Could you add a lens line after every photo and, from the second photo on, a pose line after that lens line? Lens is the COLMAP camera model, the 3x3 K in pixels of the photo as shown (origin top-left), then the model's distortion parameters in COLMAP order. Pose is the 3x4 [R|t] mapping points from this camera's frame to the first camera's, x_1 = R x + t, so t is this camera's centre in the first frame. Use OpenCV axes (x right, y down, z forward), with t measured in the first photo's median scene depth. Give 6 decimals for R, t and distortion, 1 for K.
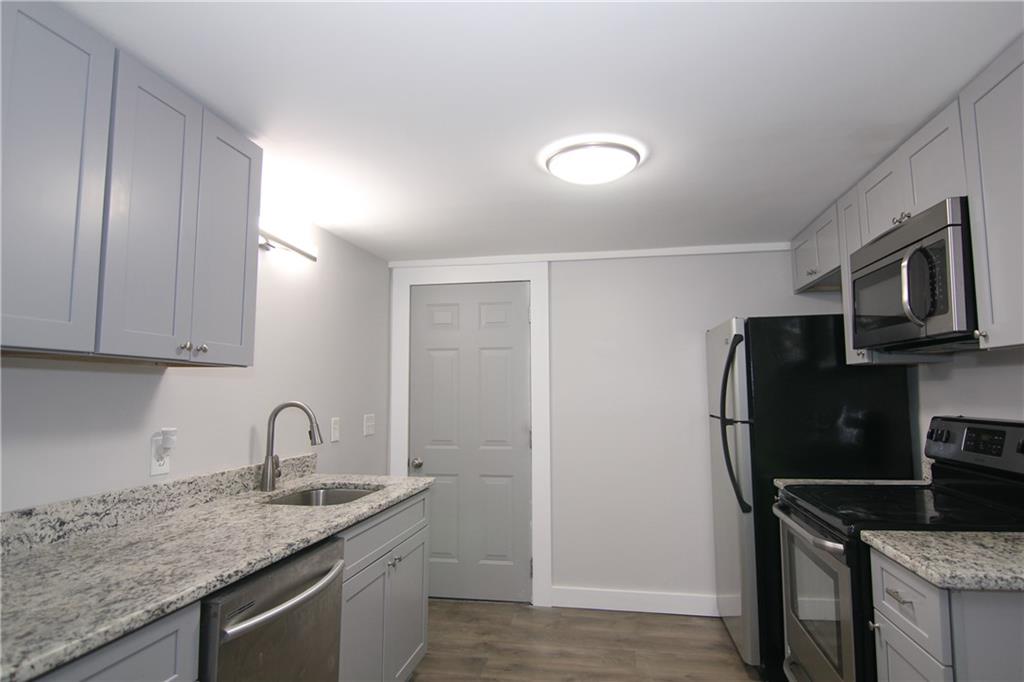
lens RADIAL K [[576.0, 0, 514.9], [0, 576.0, 341.6], [0, 0, 1]] dist [-0.004649, -0.012673]
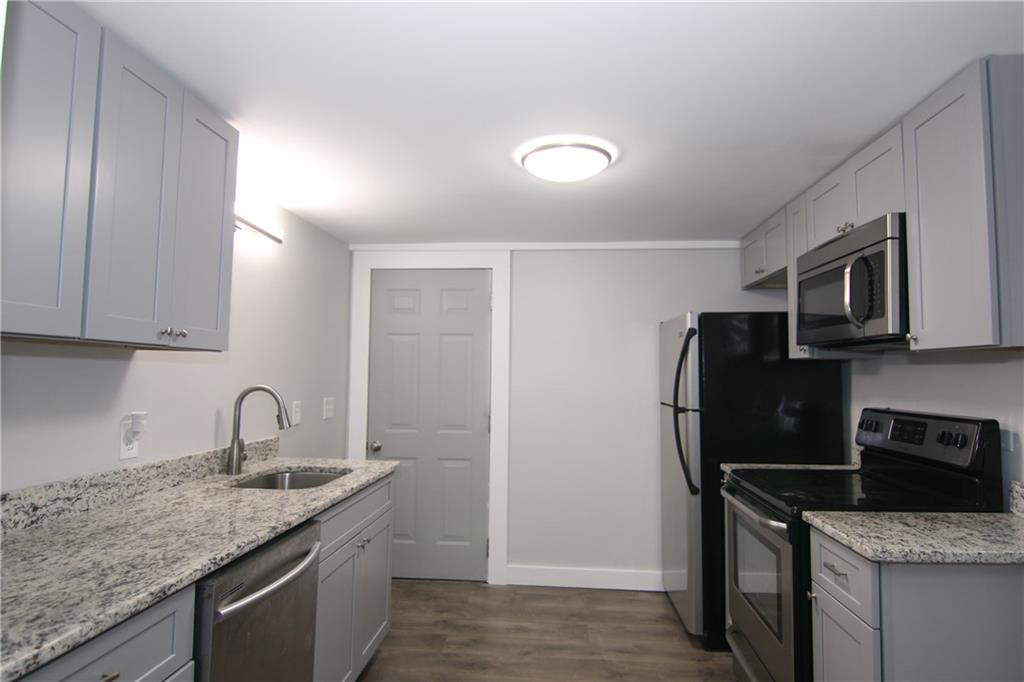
lens RADIAL K [[576.0, 0, 513.9], [0, 576.0, 341.2], [0, 0, 1]] dist [-0.004649, -0.012673]
pose [[0.995376, 0.021664, 0.093580, -0.044562], [-0.024404, 0.999303, 0.028238, -0.012037], [-0.092903, -0.030391, 0.995211, -0.031799]]
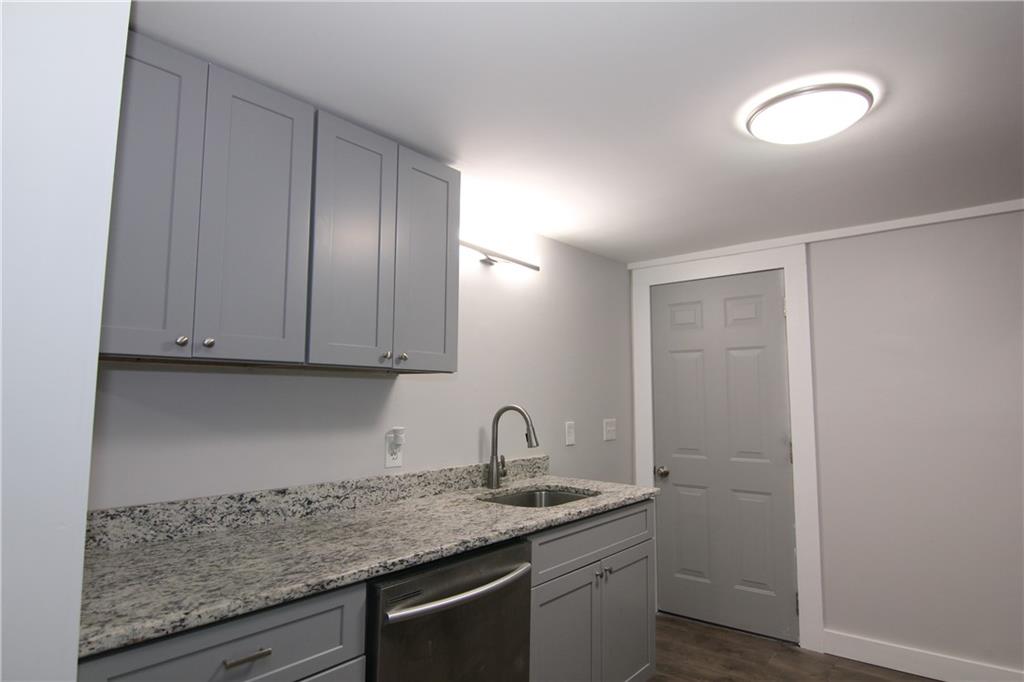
lens RADIAL K [[576.0, 0, 518.8], [0, 576.0, 340.6], [0, 0, 1]] dist [-0.004649, -0.012673]
pose [[0.876796, -0.042916, -0.478943, 0.138660], [0.038050, 0.999078, -0.019864, 0.007538], [0.479354, -0.000807, 0.877621, 0.082646]]
